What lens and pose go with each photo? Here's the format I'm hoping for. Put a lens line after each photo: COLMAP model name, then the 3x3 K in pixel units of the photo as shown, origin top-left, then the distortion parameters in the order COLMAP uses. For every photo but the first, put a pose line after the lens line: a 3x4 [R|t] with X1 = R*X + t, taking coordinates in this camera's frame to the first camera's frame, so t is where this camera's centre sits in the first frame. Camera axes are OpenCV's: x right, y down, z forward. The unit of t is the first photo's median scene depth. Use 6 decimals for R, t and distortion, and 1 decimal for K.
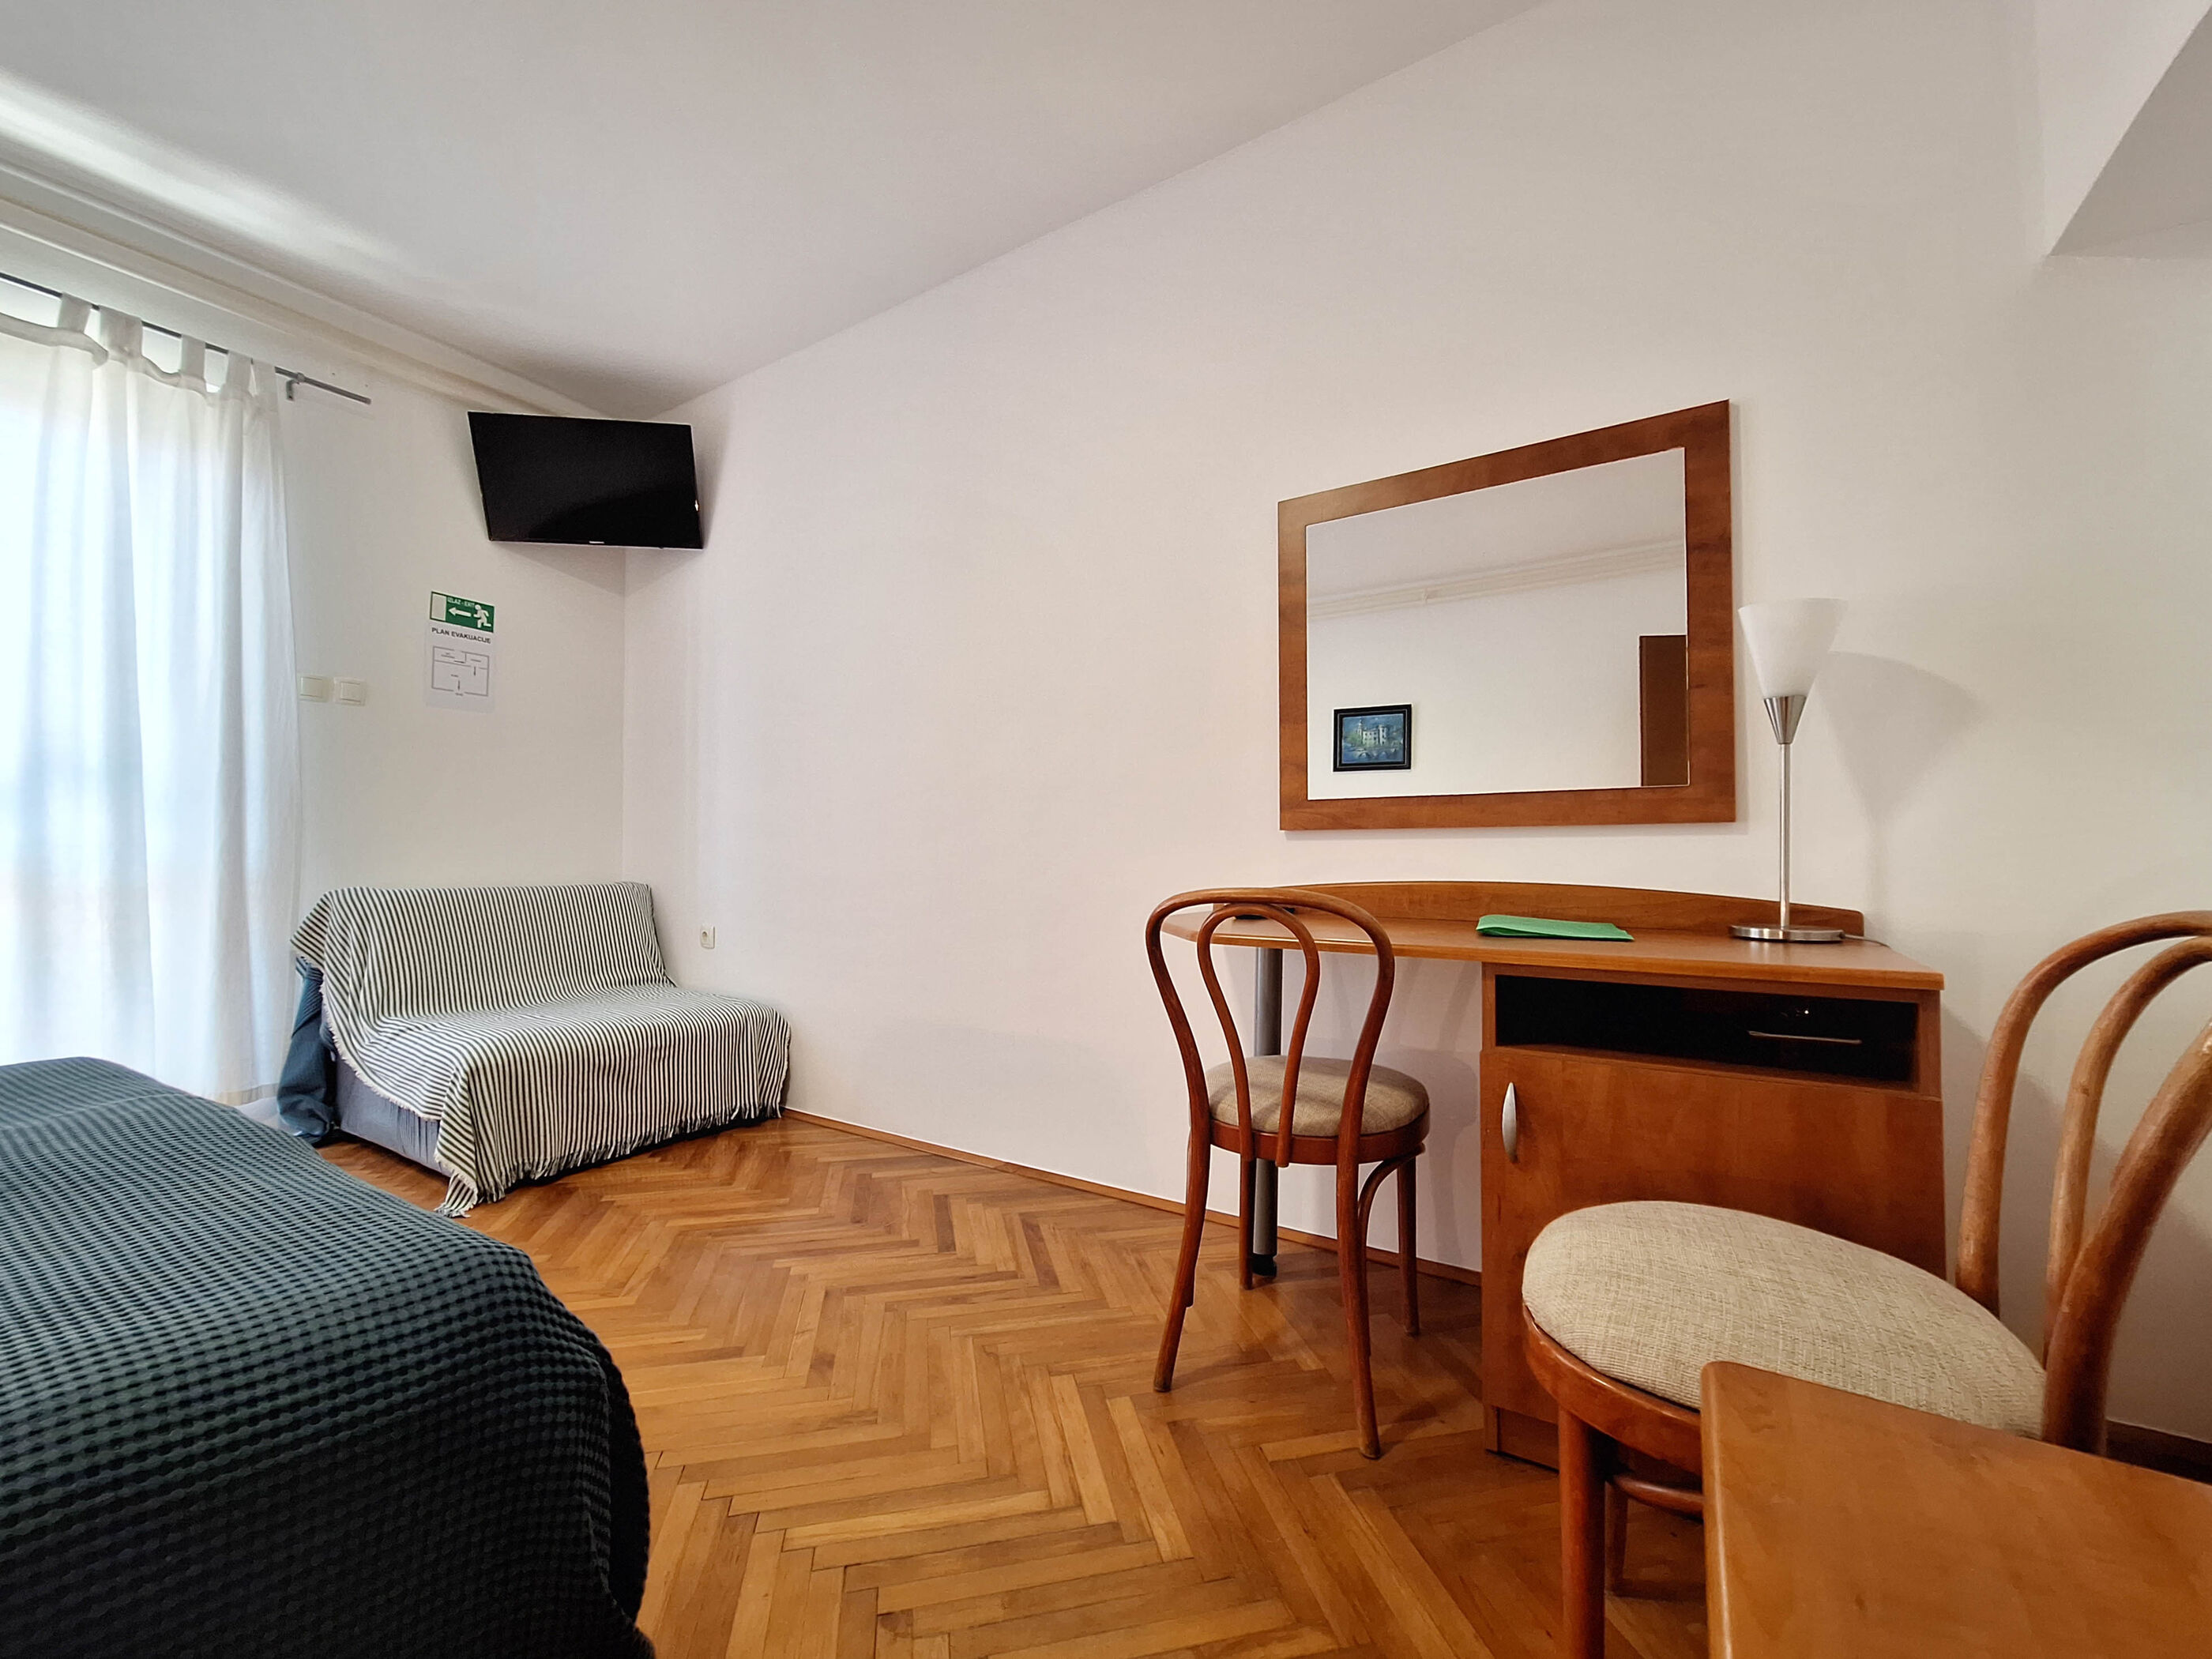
lens RADIAL K [[927.0, 0, 1132.3], [0, 927.0, 809.7], [0, 0, 1]] dist [-0.008041, 0.004932]
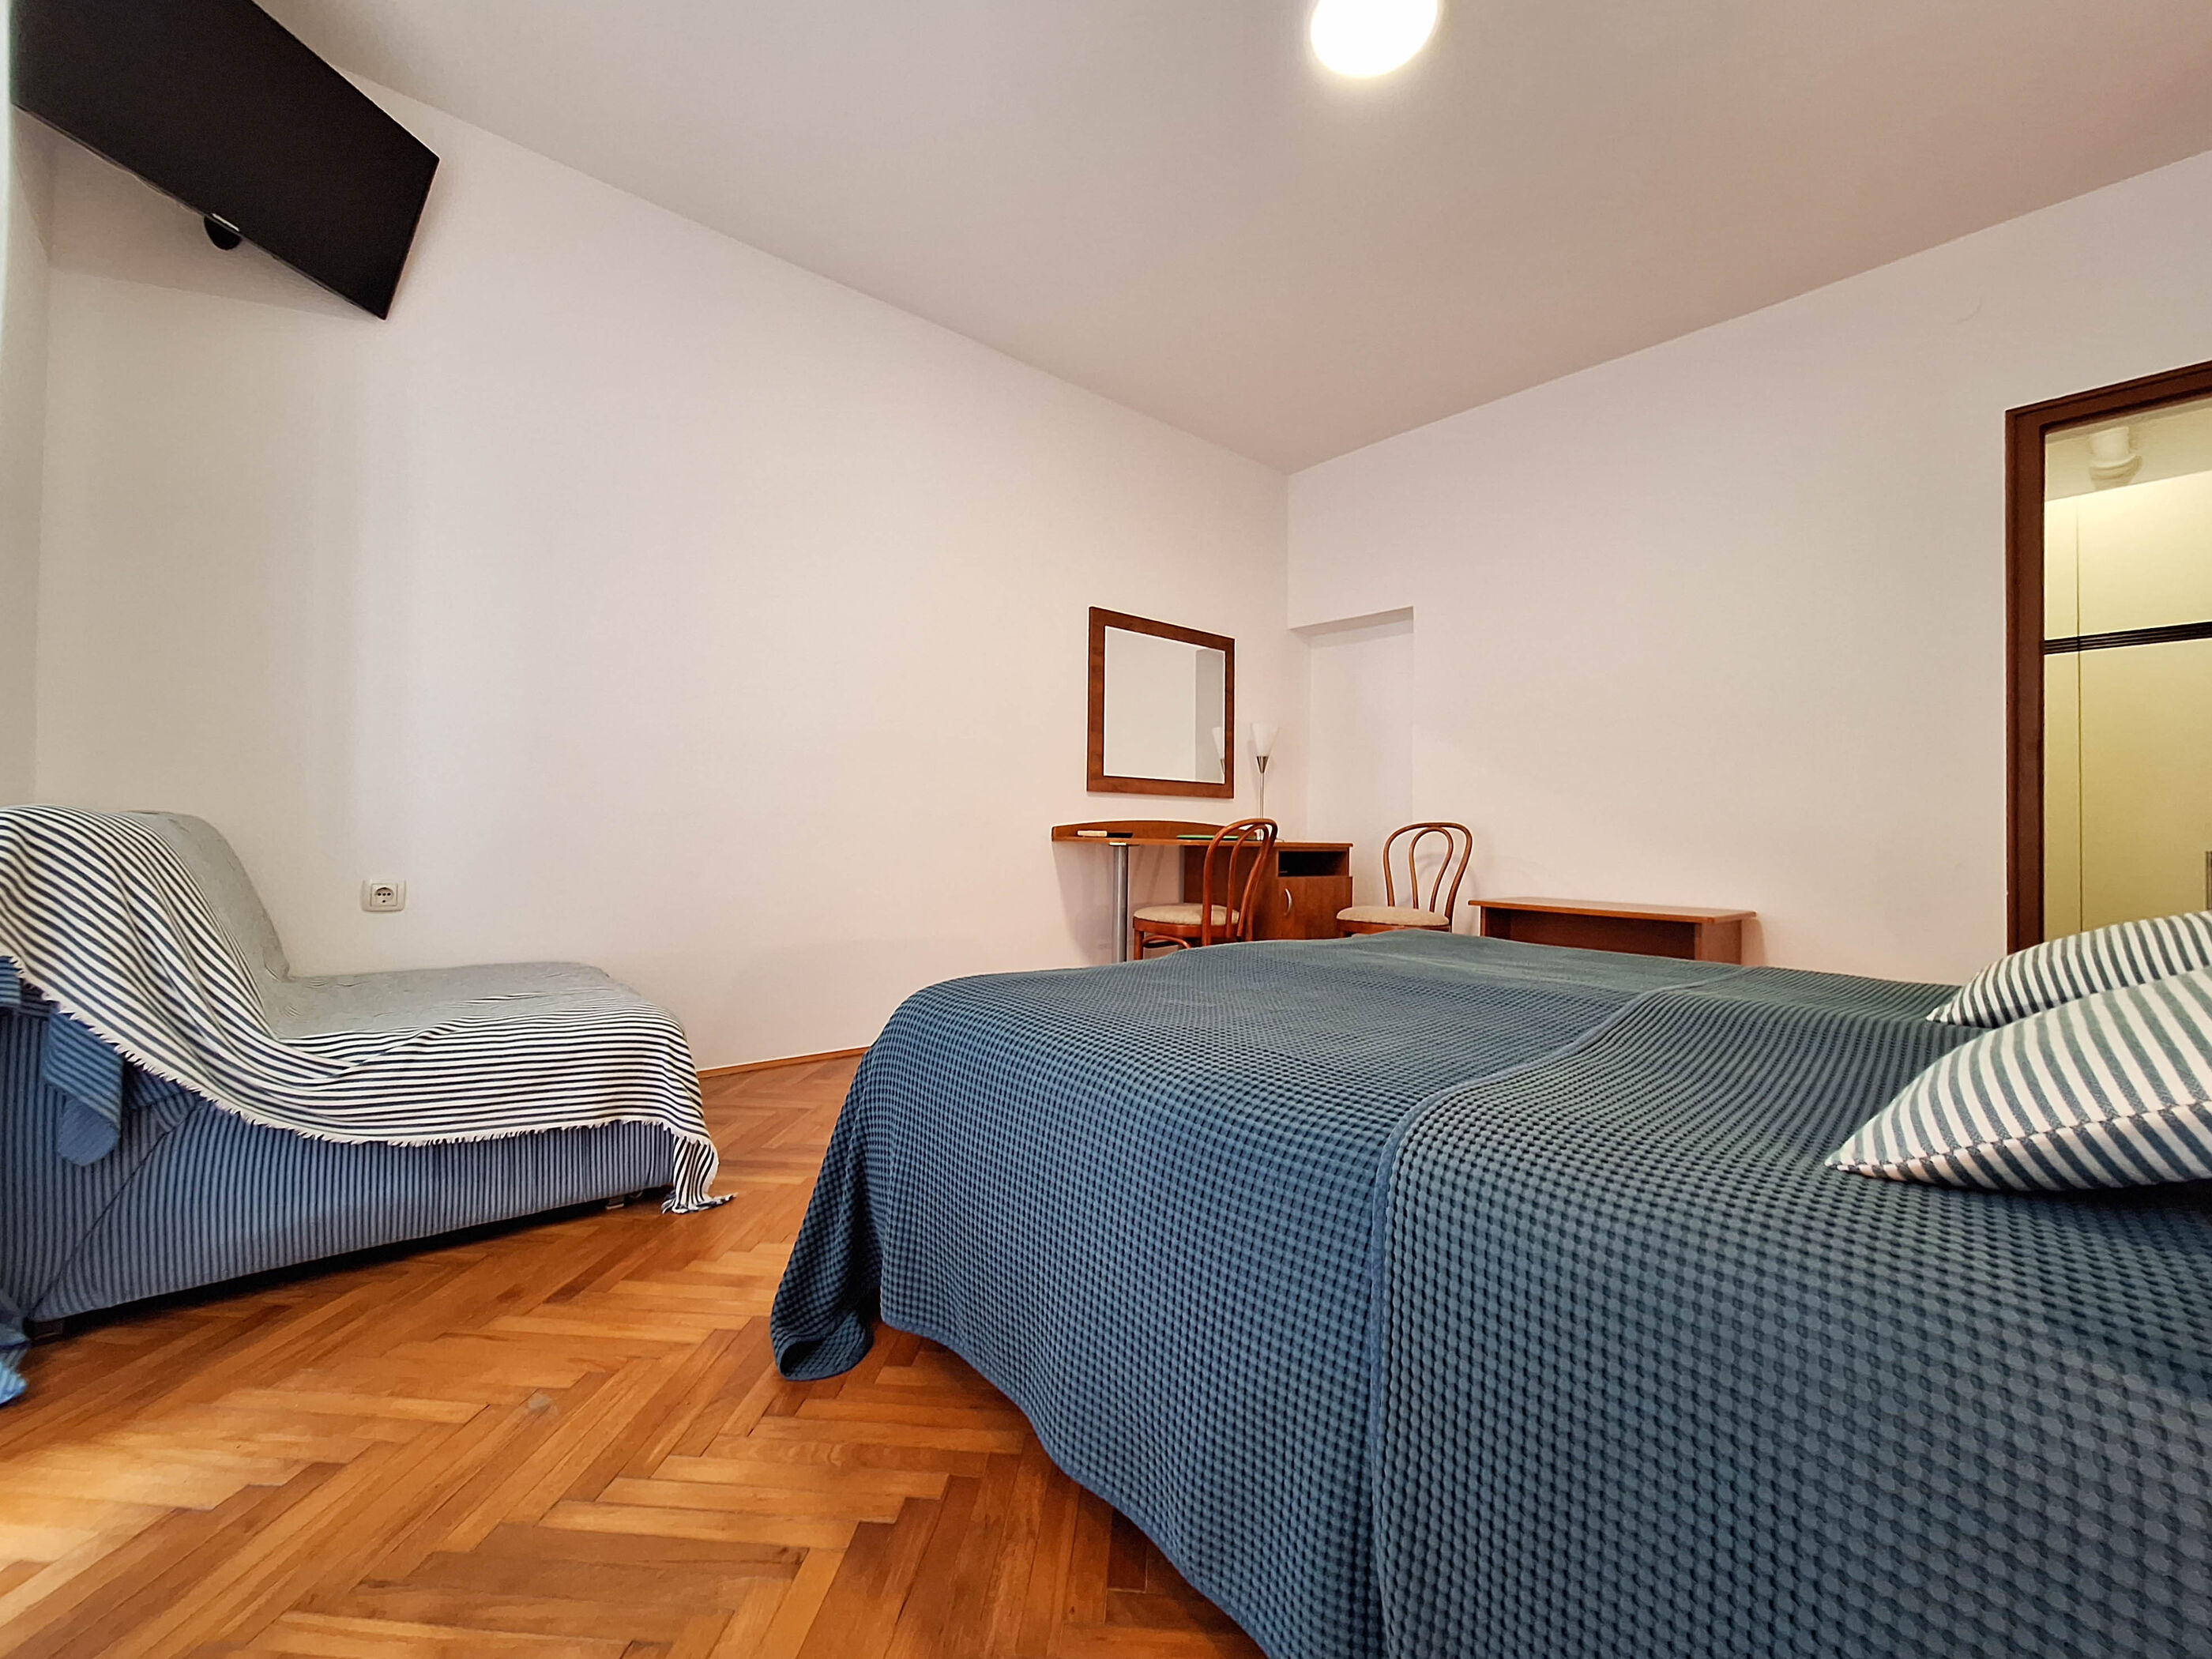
lens RADIAL K [[927.0, 0, 1132.3], [0, 927.0, 809.7], [0, 0, 1]] dist [-0.008041, 0.004932]
pose [[0.267325, 0.029182, 0.963164, -1.486964], [-0.069511, 0.997521, -0.010930, 0.069178], [-0.961096, -0.064028, 0.268691, 0.412778]]
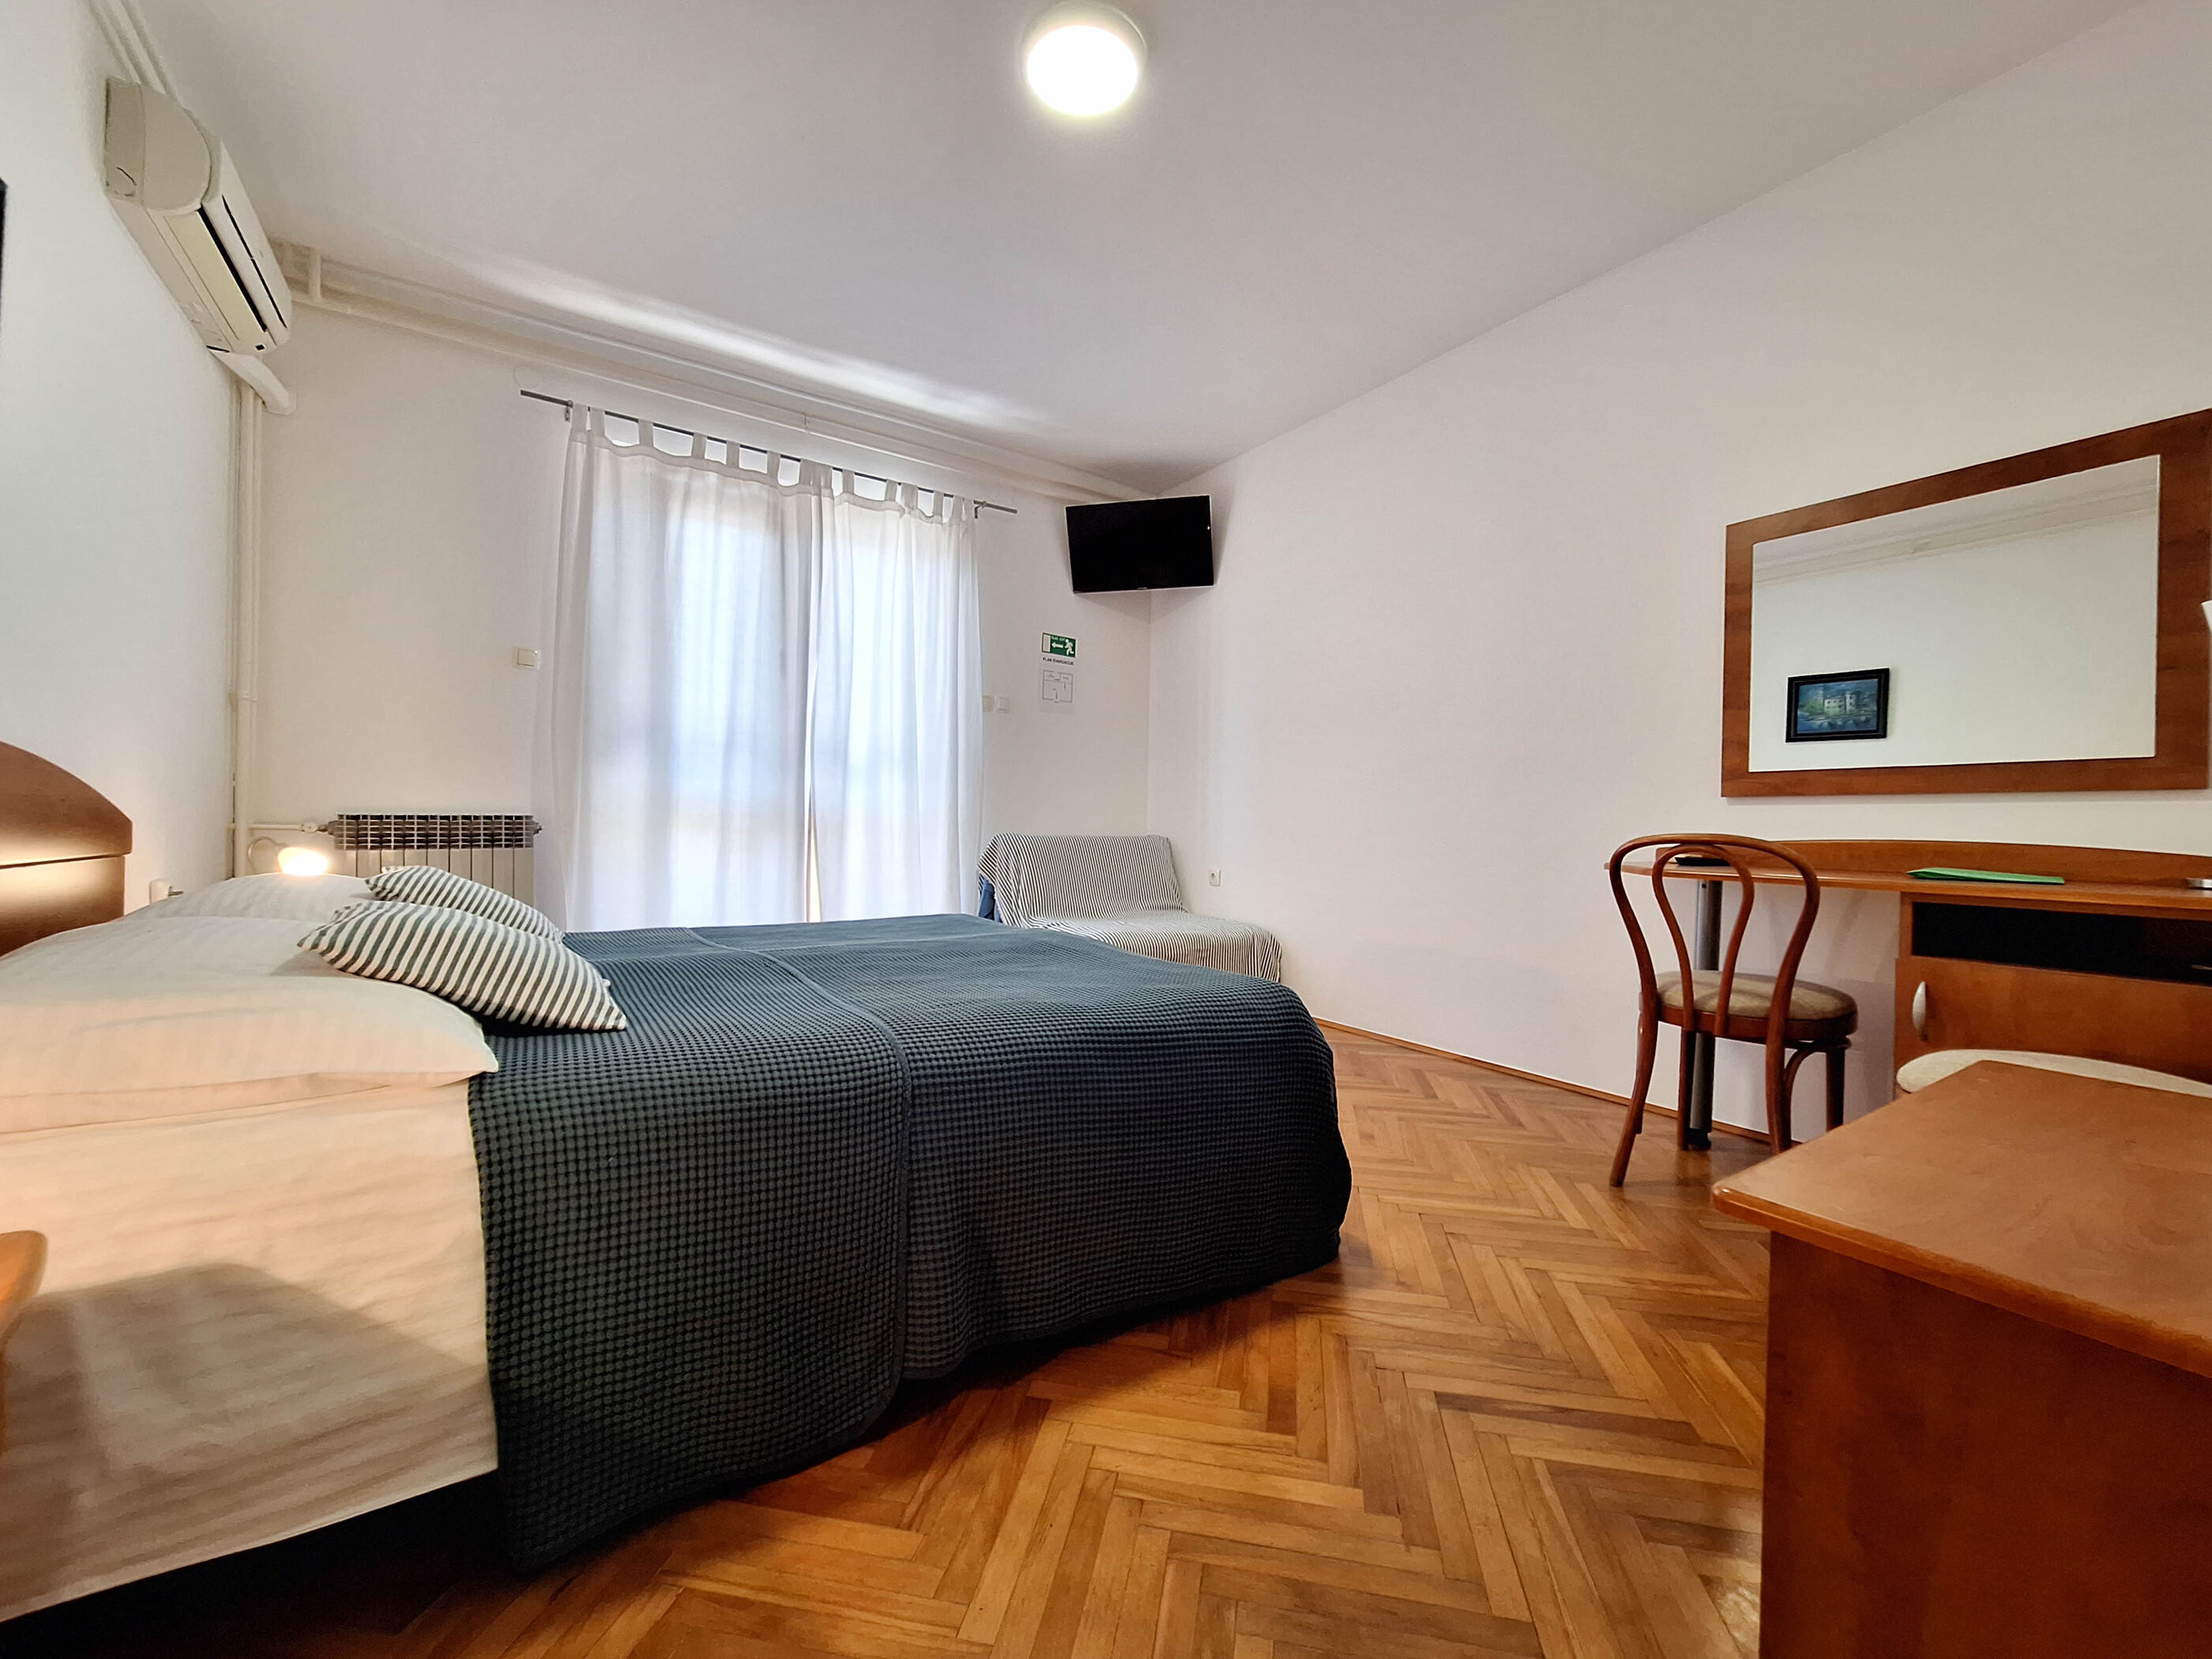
lens RADIAL K [[938.7, 0, 1102.7], [0, 938.7, 818.7], [0, 0, 1]] dist [-0.009587, 0.007333]
pose [[0.911533, 0.014162, -0.410984, -0.074187], [0.001247, 0.999307, 0.037201, 0.004641], [0.411226, -0.034422, 0.910883, -0.442780]]
